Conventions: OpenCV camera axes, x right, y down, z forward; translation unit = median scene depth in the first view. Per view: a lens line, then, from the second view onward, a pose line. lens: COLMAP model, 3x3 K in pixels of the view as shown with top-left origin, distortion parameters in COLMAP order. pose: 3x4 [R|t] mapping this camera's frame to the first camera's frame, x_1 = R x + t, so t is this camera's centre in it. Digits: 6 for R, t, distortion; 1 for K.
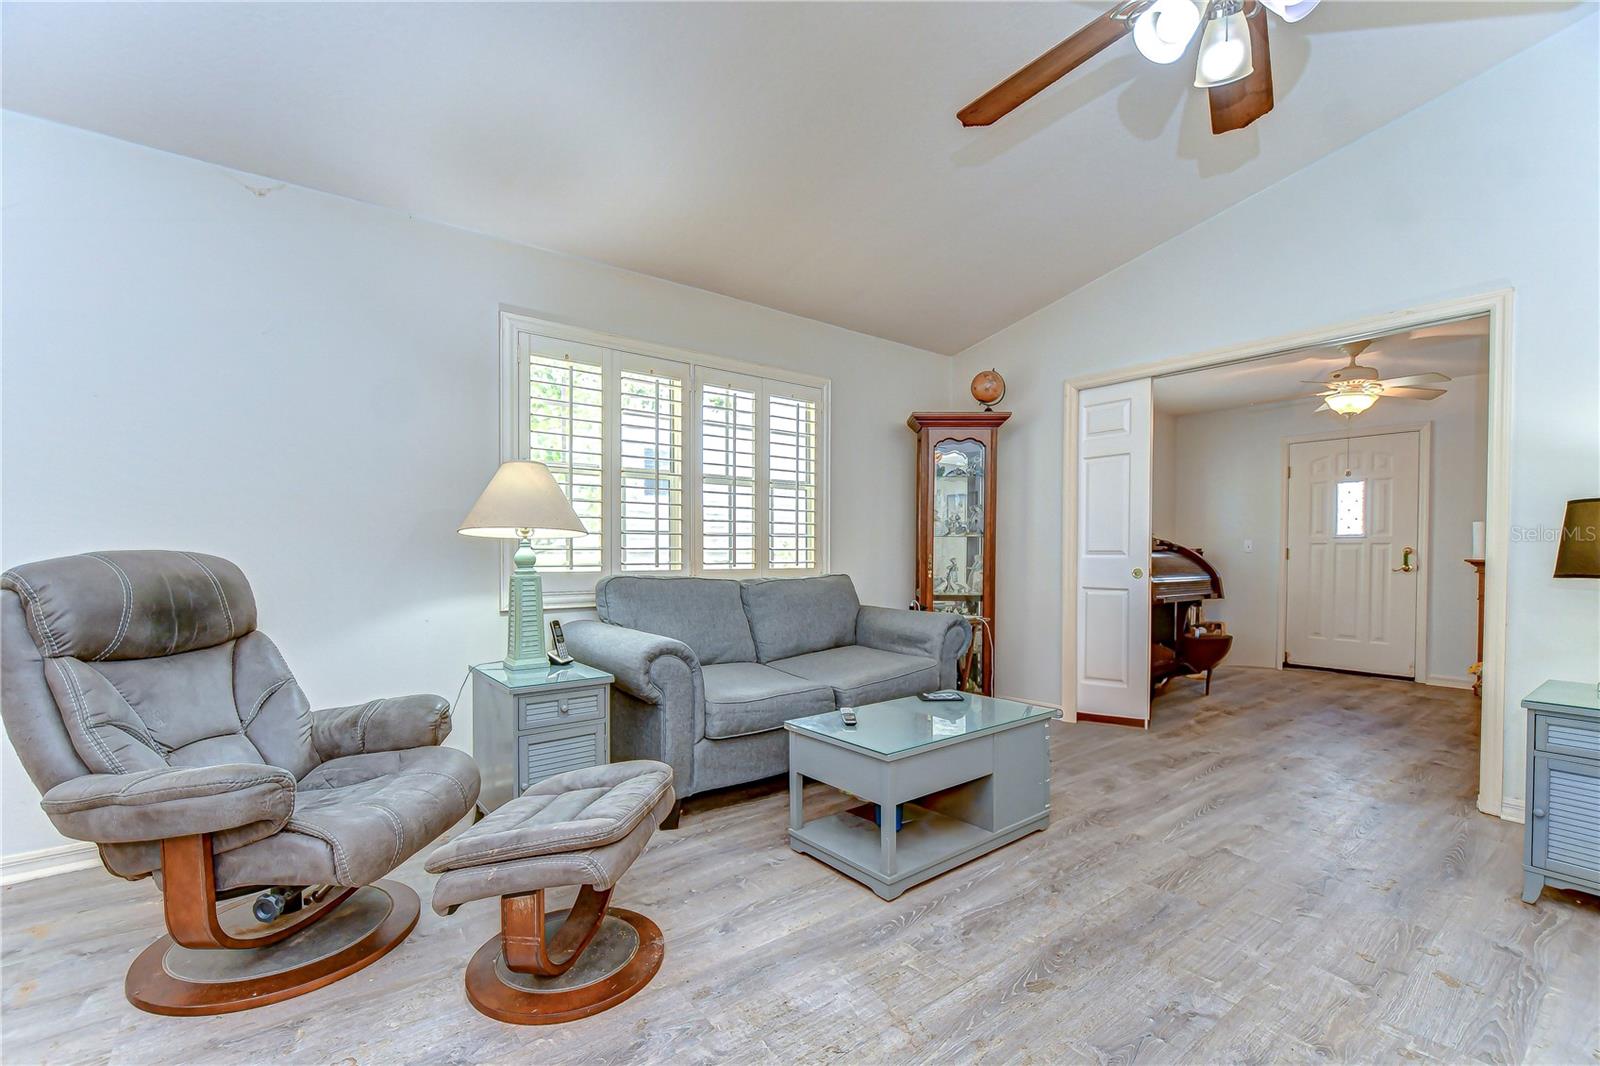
lens RADIAL K [[694.2, 0, 800.9], [0, 694.2, 561.3], [0, 0, 1]] dist [0.011635, -0.010075]
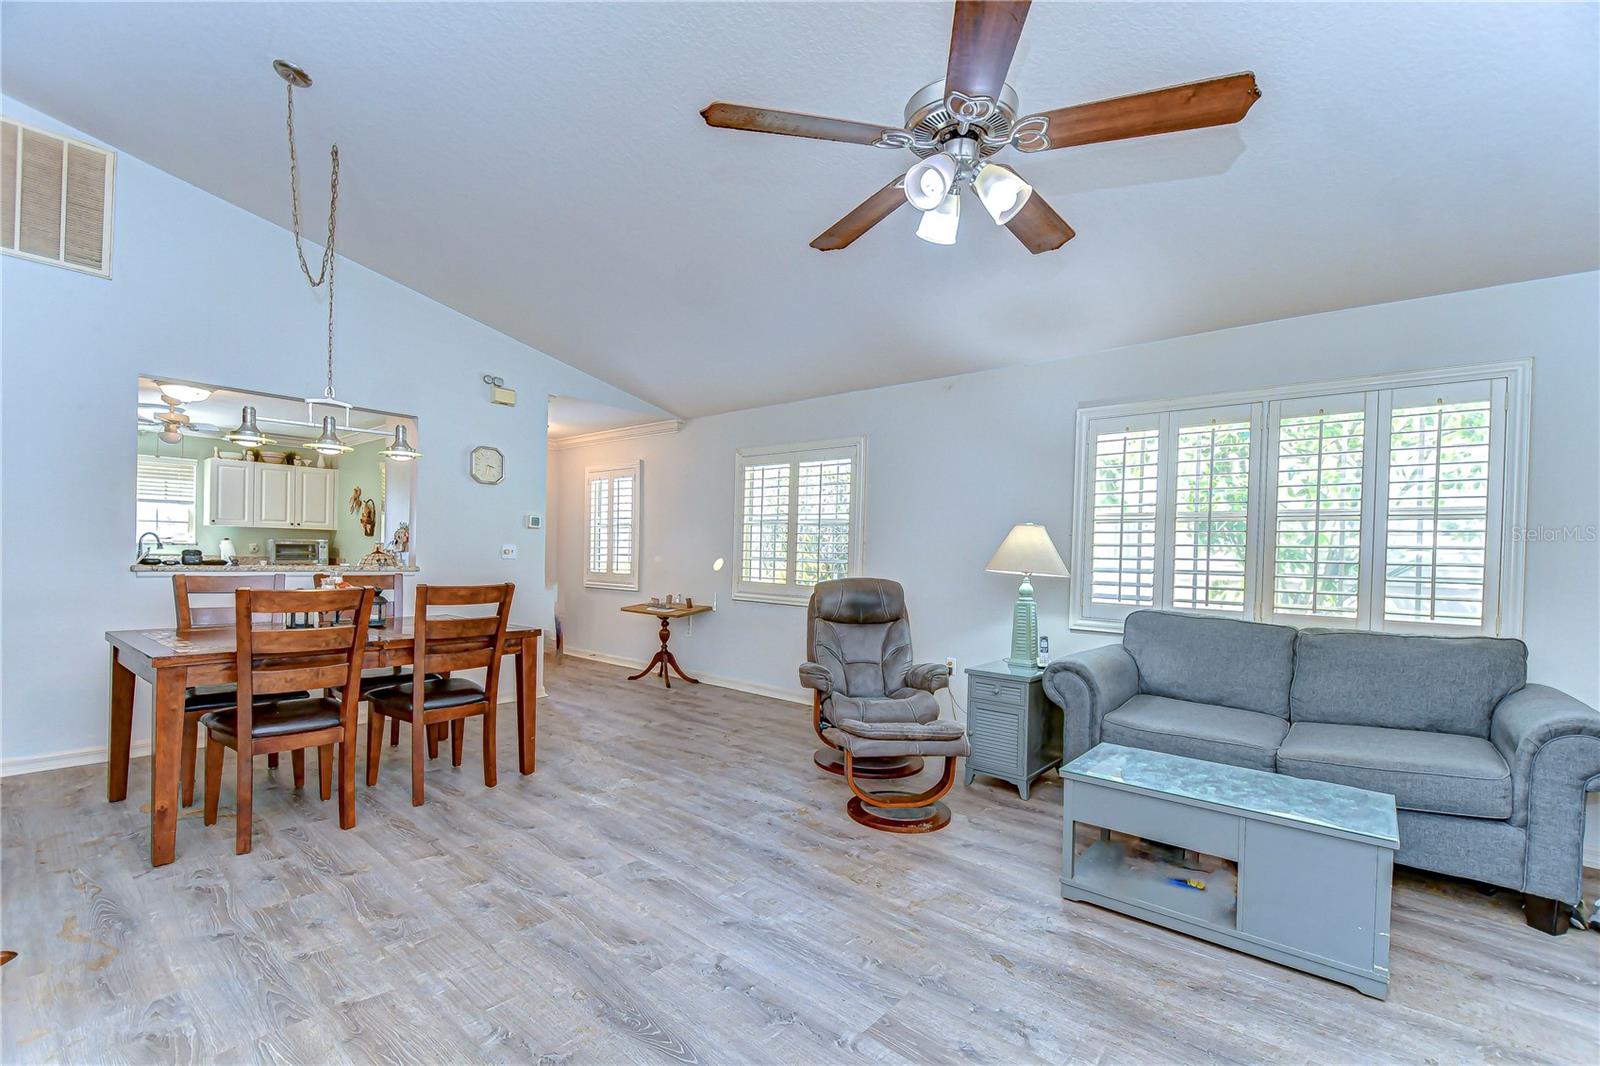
lens RADIAL K [[694.2, 0, 800.9], [0, 694.2, 561.3], [0, 0, 1]] dist [0.011635, -0.010075]
pose [[0.200298, 0.011389, -0.979669, 1.366292], [-0.038659, 0.999246, 0.003712, -0.075881], [0.978972, 0.037129, 0.200587, 0.357550]]
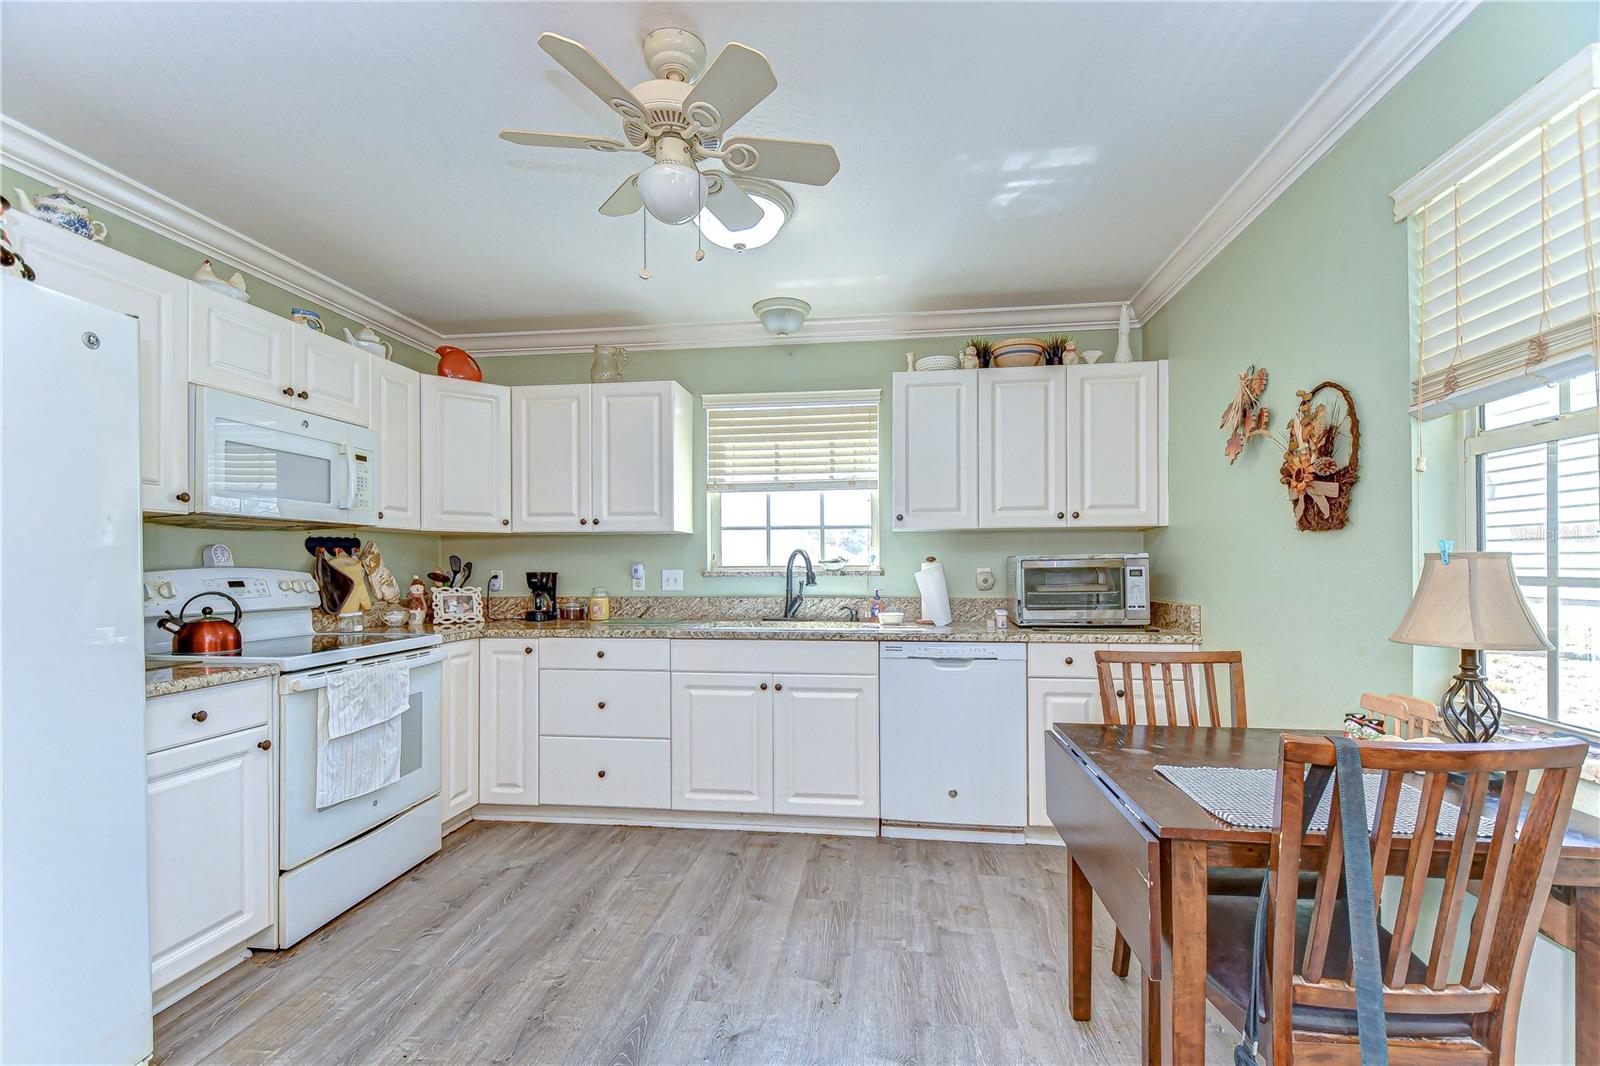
lens RADIAL K [[694.2, 0, 800.9], [0, 694.2, 561.3], [0, 0, 1]] dist [0.011635, -0.010075]
pose [[-0.726179, 0.001040, -0.687505, -2.094099], [-0.006153, 0.999949, 0.008012, -0.066794], [0.687478, 0.010048, -0.726135, -1.176775]]
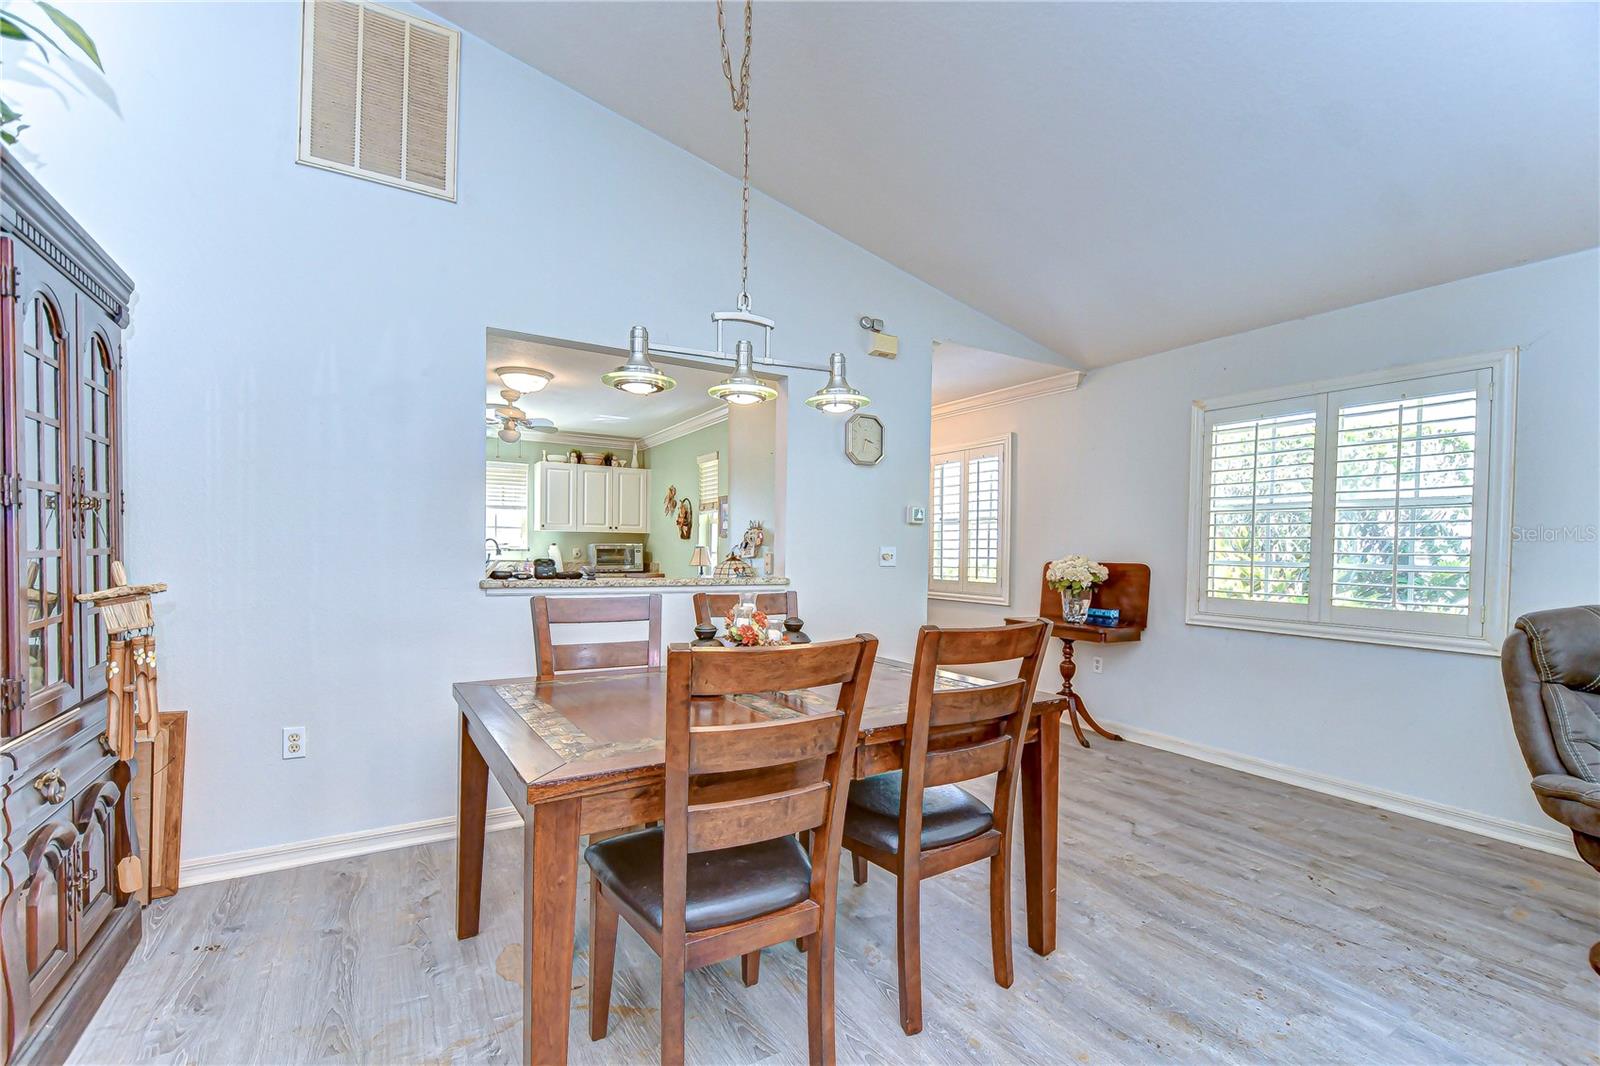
lens RADIAL K [[698.6, 0, 803.5], [0, 698.6, 556.6], [0, 0, 1]] dist [0.011746, -0.009454]
pose [[-0.121277, 0.005457, -0.992604, 0.417075], [-0.030136, 0.999504, 0.009177, -0.069550], [0.992161, 0.031026, -0.121052, -0.267527]]
